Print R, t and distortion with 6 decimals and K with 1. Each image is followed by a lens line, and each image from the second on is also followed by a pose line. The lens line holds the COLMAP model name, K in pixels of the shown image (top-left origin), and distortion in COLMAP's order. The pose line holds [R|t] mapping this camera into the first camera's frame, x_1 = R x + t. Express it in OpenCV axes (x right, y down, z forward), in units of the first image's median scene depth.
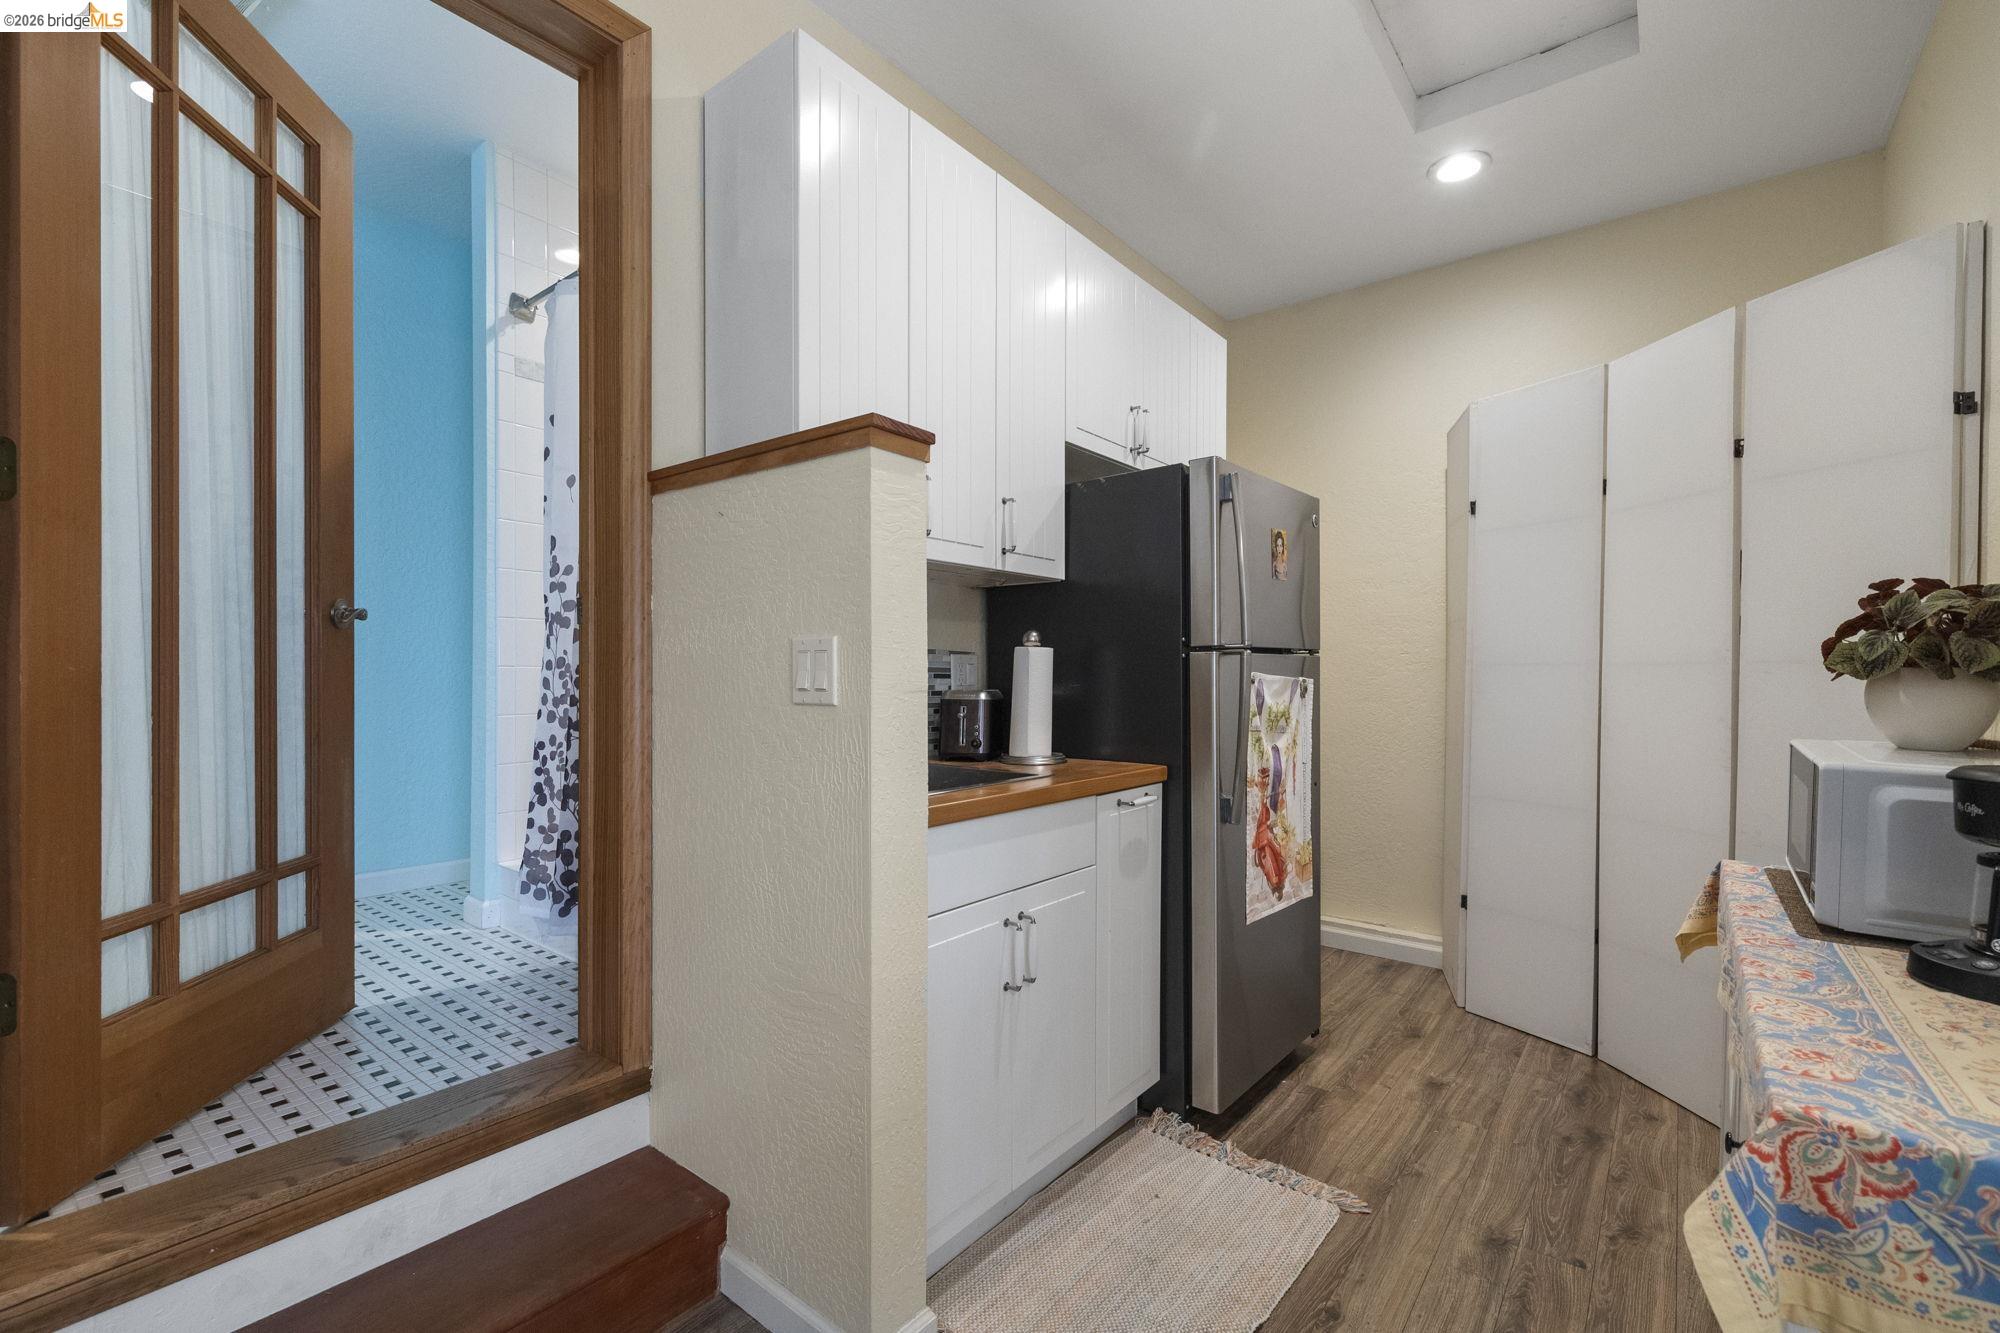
lens RADIAL K [[840.8, 0, 1008.4], [0, 840.8, 664.6], [0, 0, 1]] dist [-0.000405, 0.000126]
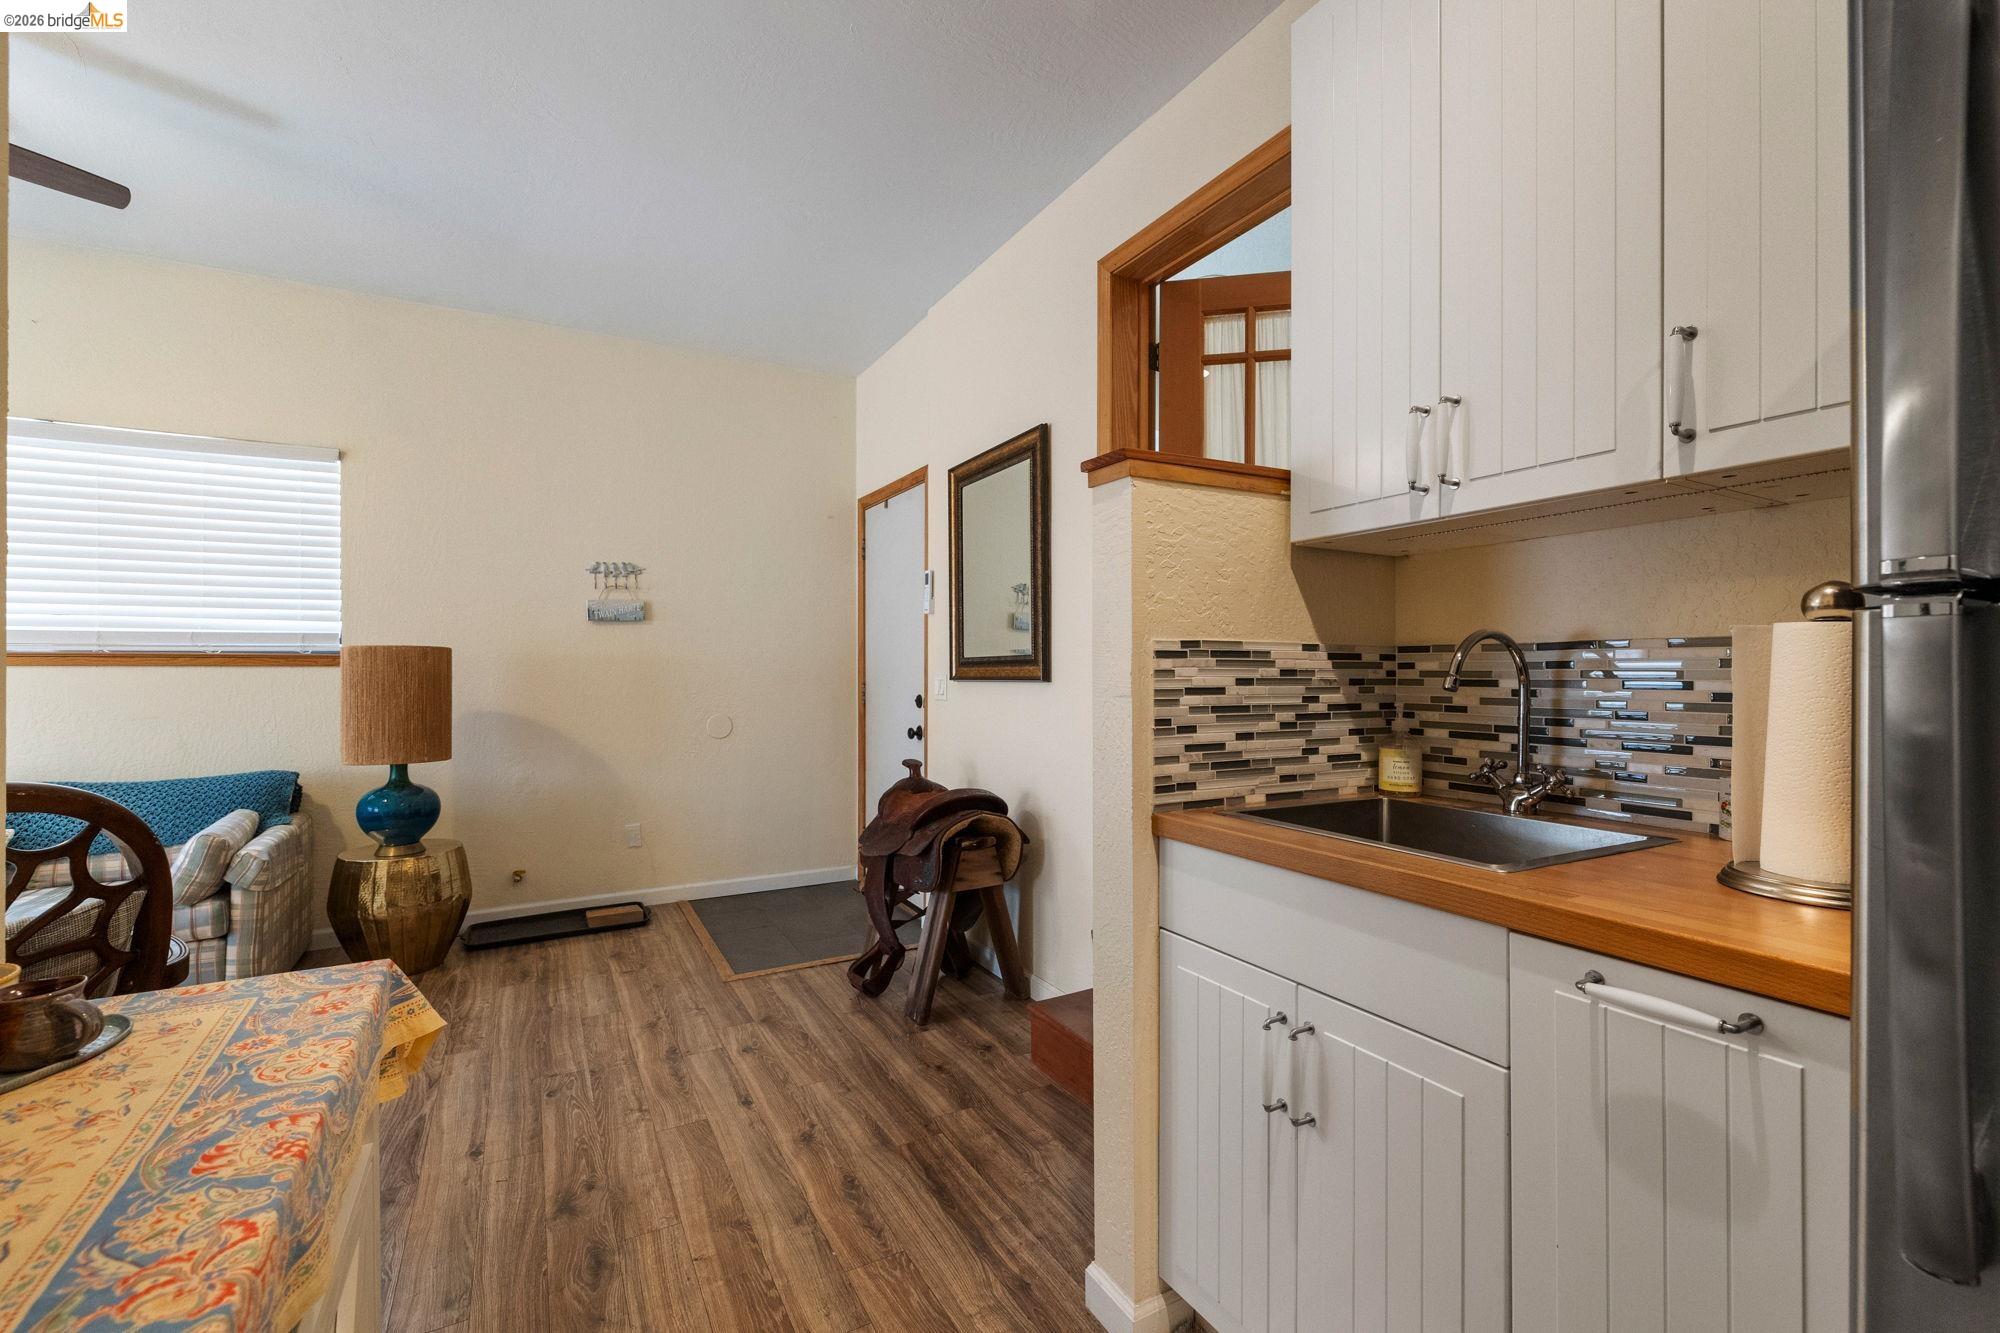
lens RADIAL K [[840.8, 0, 1008.4], [0, 840.8, 664.6], [0, 0, 1]] dist [-0.000405, 0.000126]
pose [[-0.368258, -0.010683, -0.929662, 1.559049], [0.003941, 0.999907, -0.013051, 0.012518], [0.929715, -0.008470, -0.368182, 2.116328]]
